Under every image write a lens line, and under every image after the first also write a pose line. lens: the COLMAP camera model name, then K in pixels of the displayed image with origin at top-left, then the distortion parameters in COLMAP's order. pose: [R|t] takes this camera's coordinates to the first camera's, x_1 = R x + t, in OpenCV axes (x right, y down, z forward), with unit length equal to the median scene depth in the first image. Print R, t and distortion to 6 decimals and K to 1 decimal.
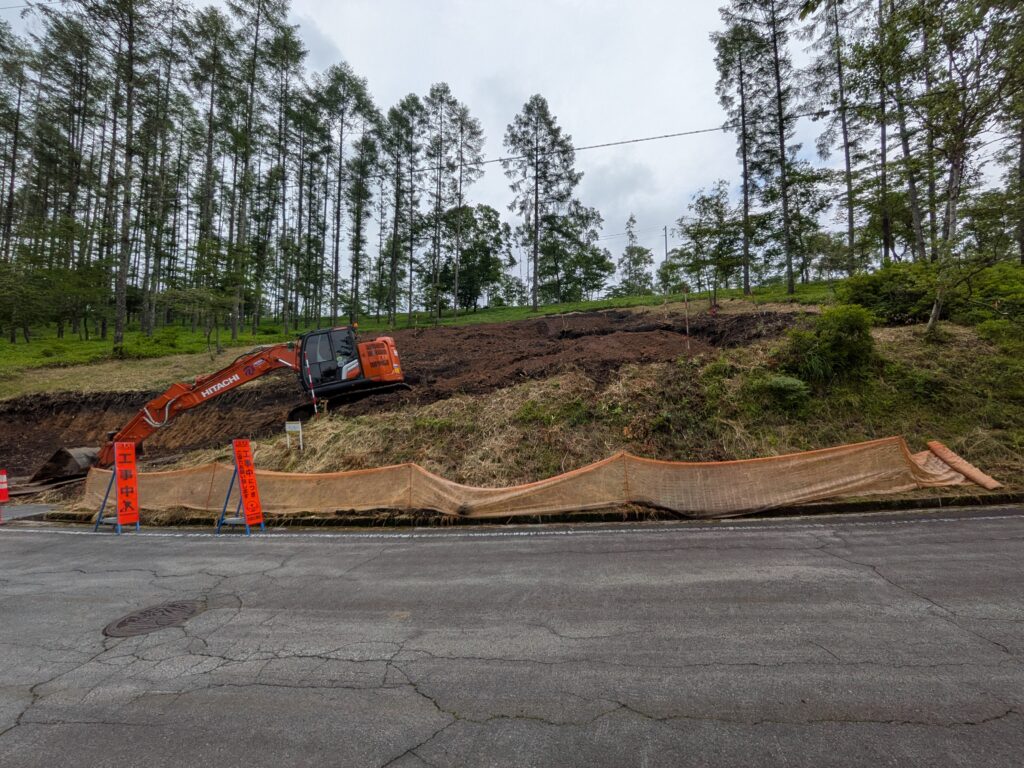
lens RADIAL K [[411.9, 0, 522.9], [0, 411.9, 389.9], [0, 0, 1]] dist [-0.003568, 0.001031]
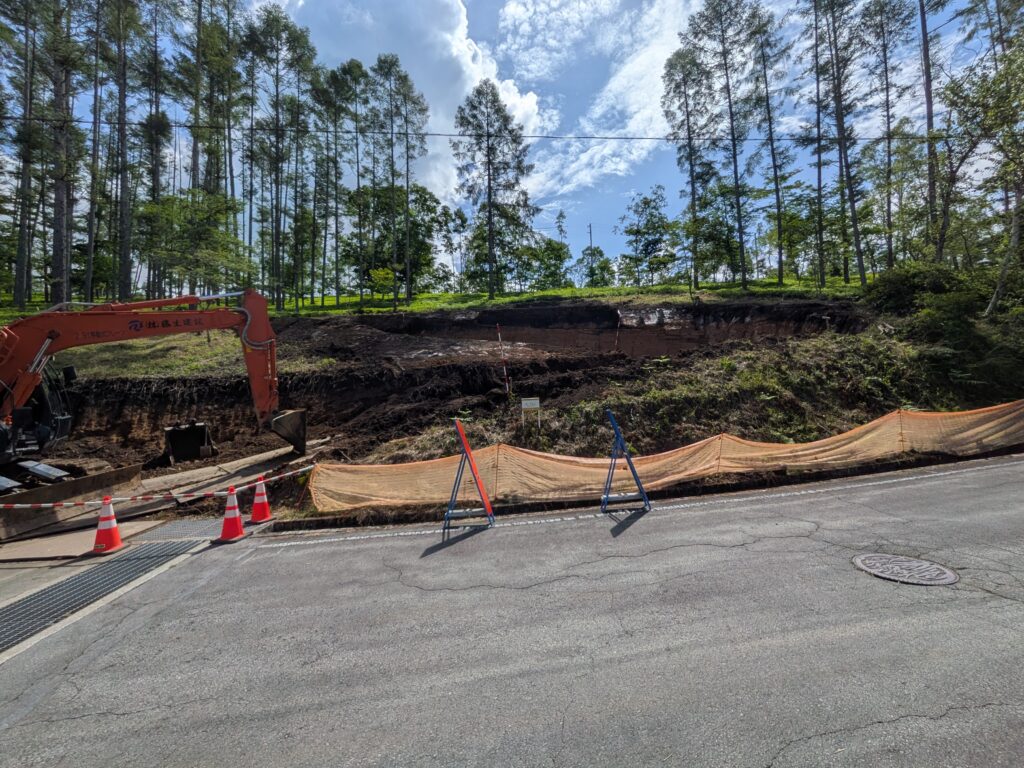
lens RADIAL K [[411.9, 0, 516.2], [0, 411.9, 376.4], [0, 0, 1]] dist [-0.003568, 0.001031]
pose [[0.971186, -0.000977, 0.238322, -0.135123], [0.003323, 0.999950, -0.009442, 0.008736], [-0.238301, 0.009962, 0.971140, 0.022558]]
